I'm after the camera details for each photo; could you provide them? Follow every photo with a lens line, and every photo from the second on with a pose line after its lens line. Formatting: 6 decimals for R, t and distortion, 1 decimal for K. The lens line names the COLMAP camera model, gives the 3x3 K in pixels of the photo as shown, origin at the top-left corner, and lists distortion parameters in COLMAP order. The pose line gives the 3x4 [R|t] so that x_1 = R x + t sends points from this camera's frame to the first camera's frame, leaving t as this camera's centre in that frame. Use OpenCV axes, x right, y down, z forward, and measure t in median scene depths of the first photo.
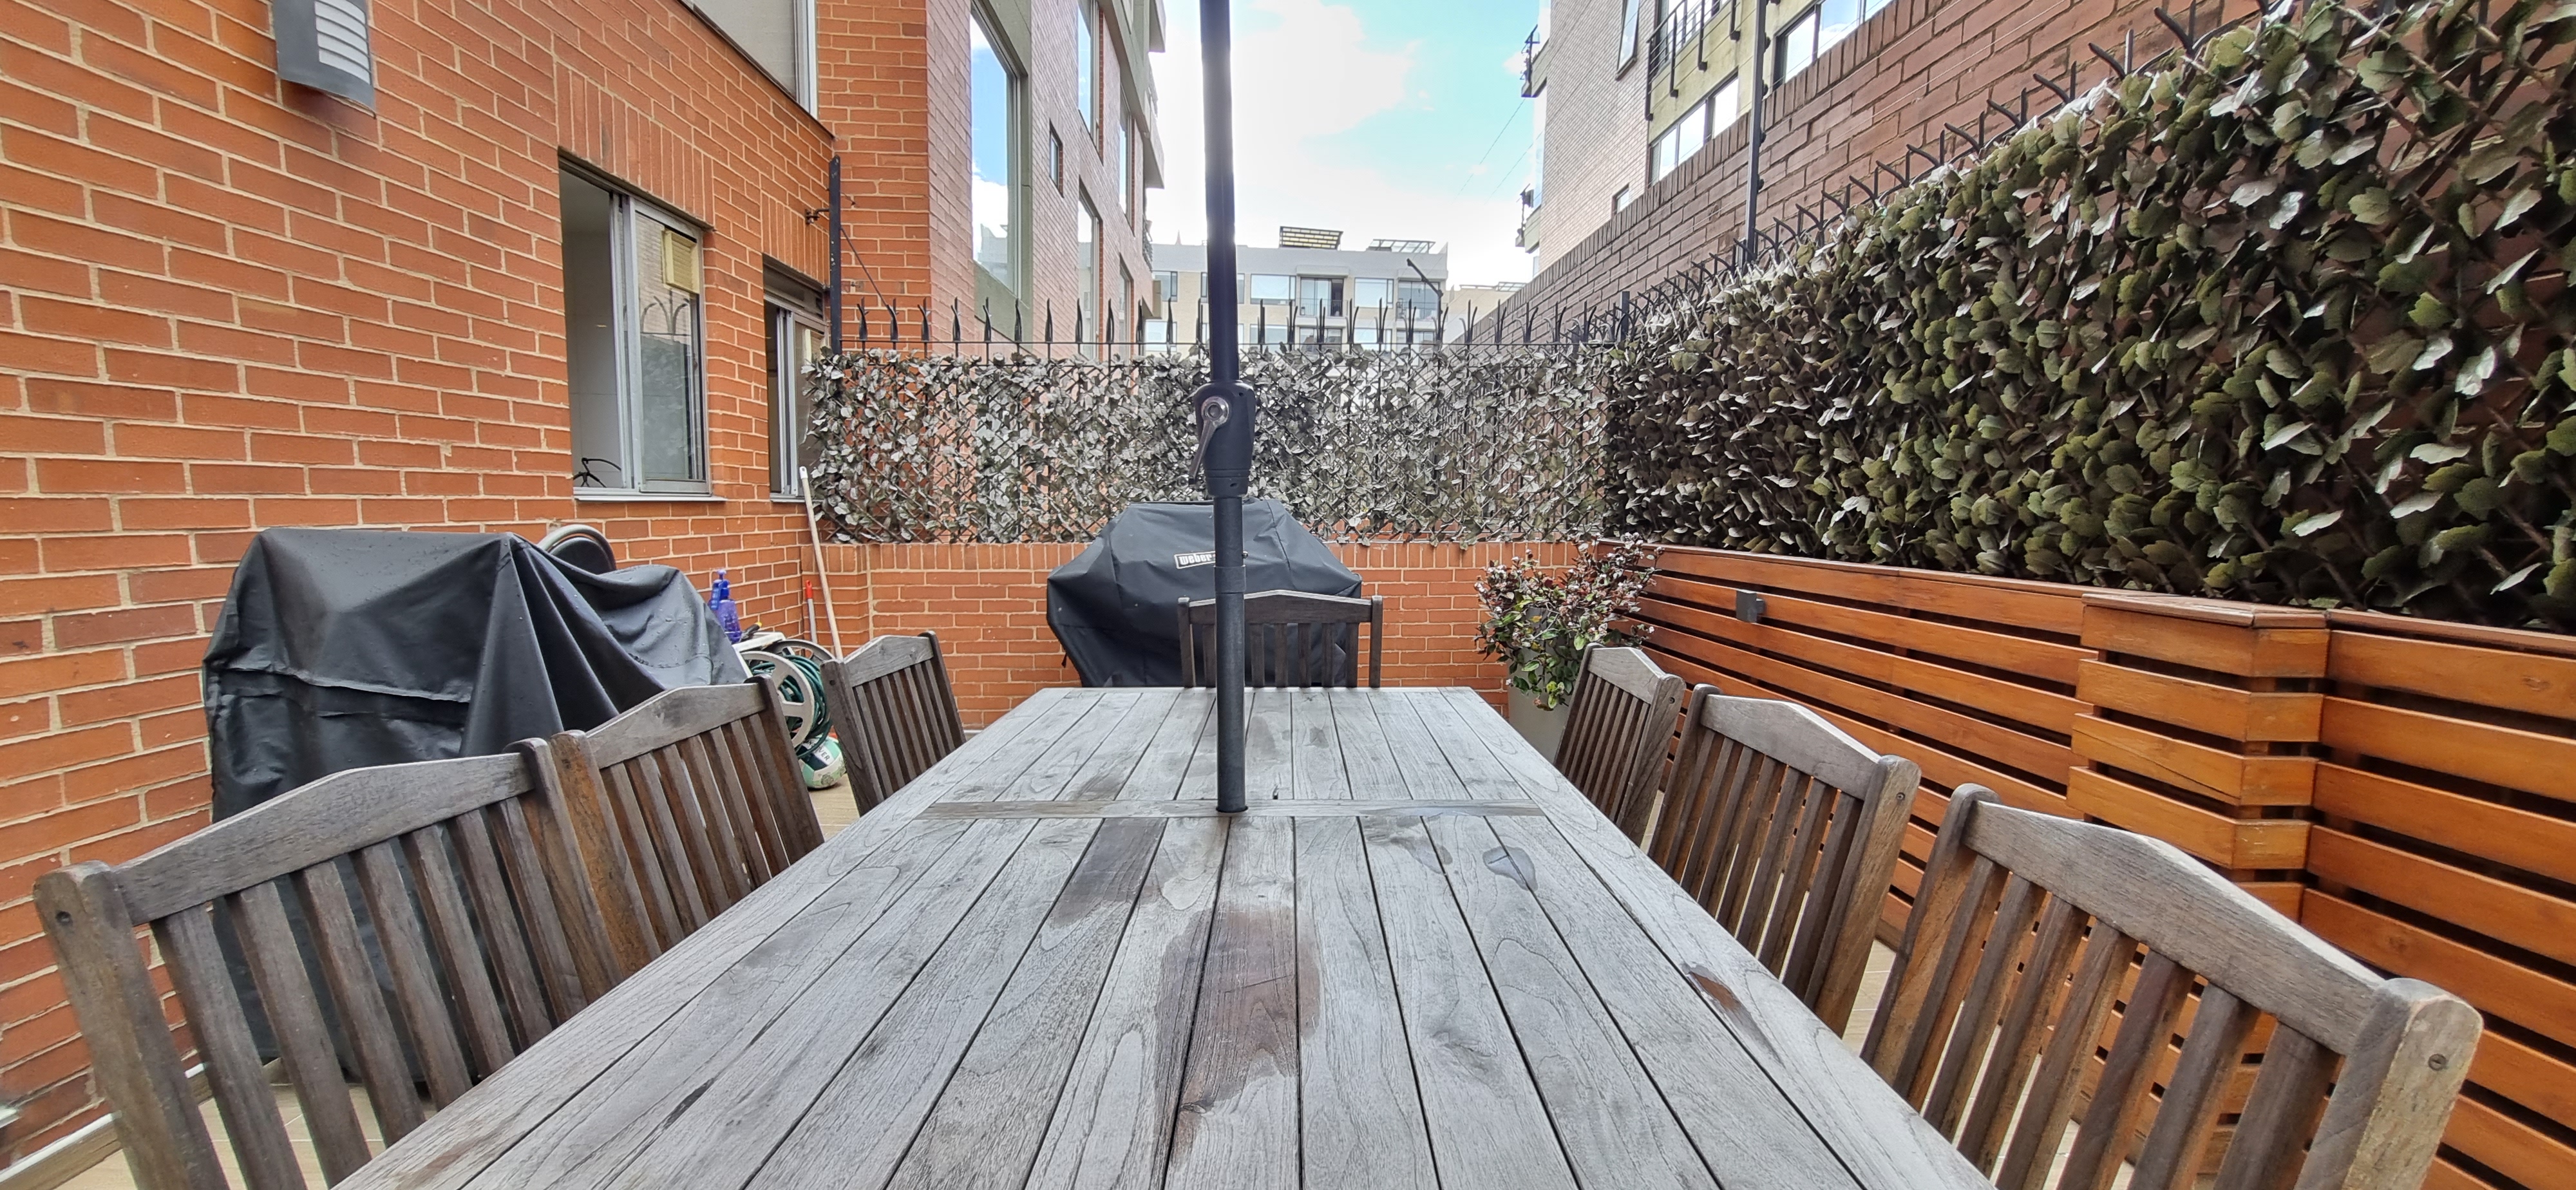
lens RADIAL K [[1032.8, 0, 1300.2], [0, 1032.8, 600.1], [0, 0, 1]] dist [0.001913, 0.000003]
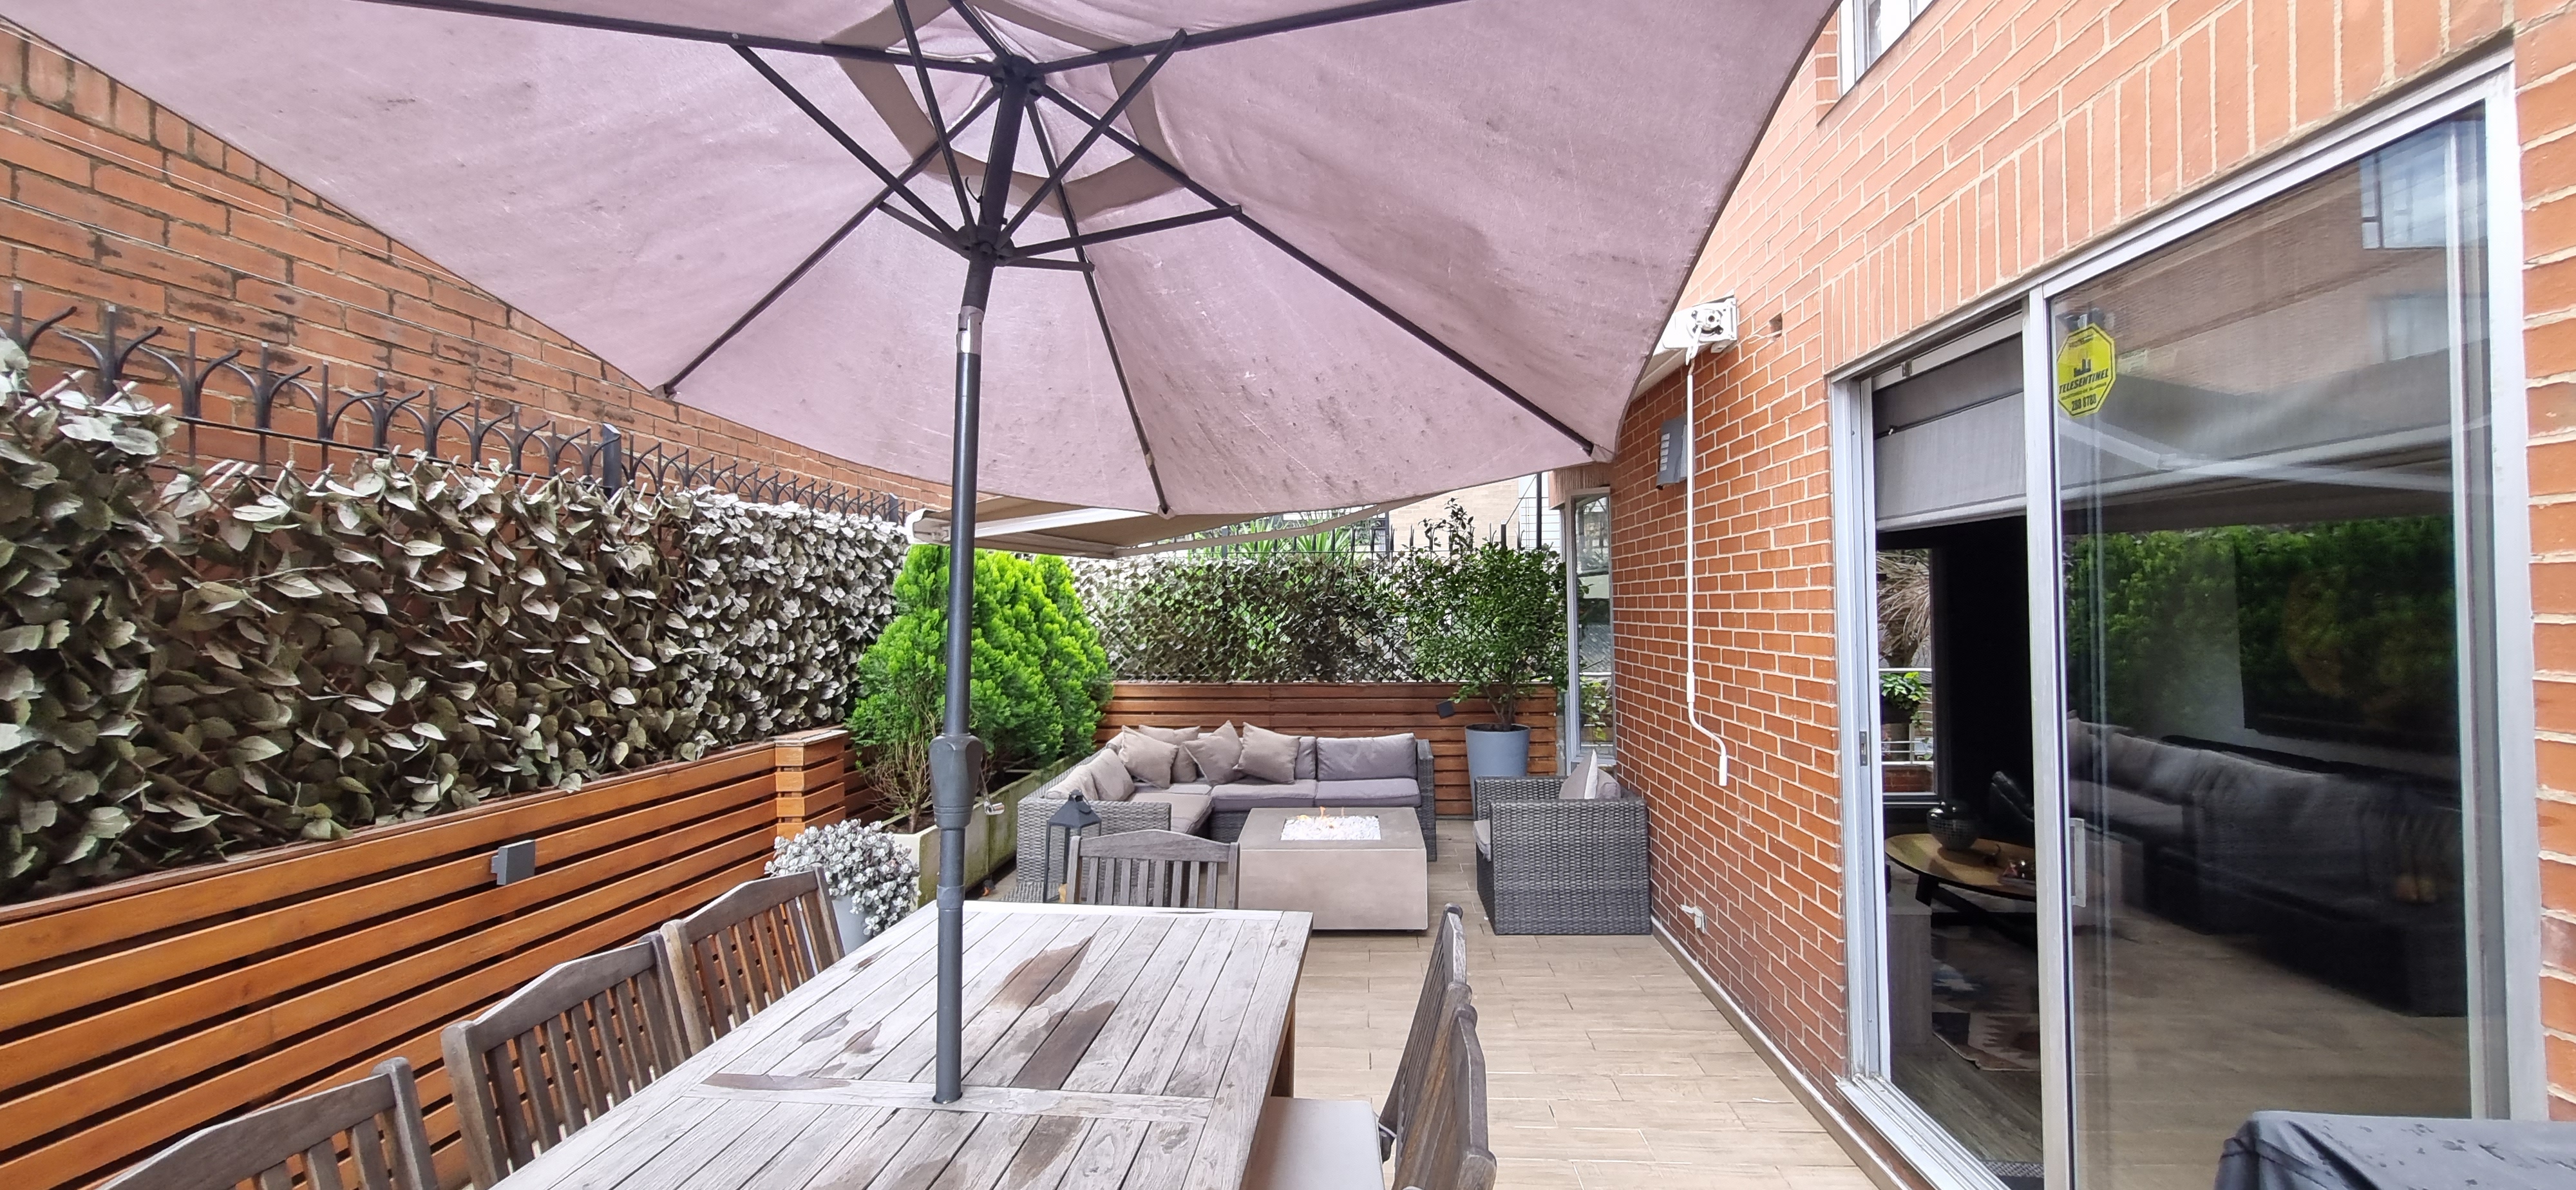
lens RADIAL K [[1022.0, 0, 1300.4], [0, 1022.0, 602.2], [0, 0, 1]] dist [0.007633, -0.004050]
pose [[-0.995208, 0.017744, 0.096159, -0.667278], [0.025648, 0.996336, 0.081590, -0.495353], [-0.094358, 0.083665, -0.992016, 2.376180]]
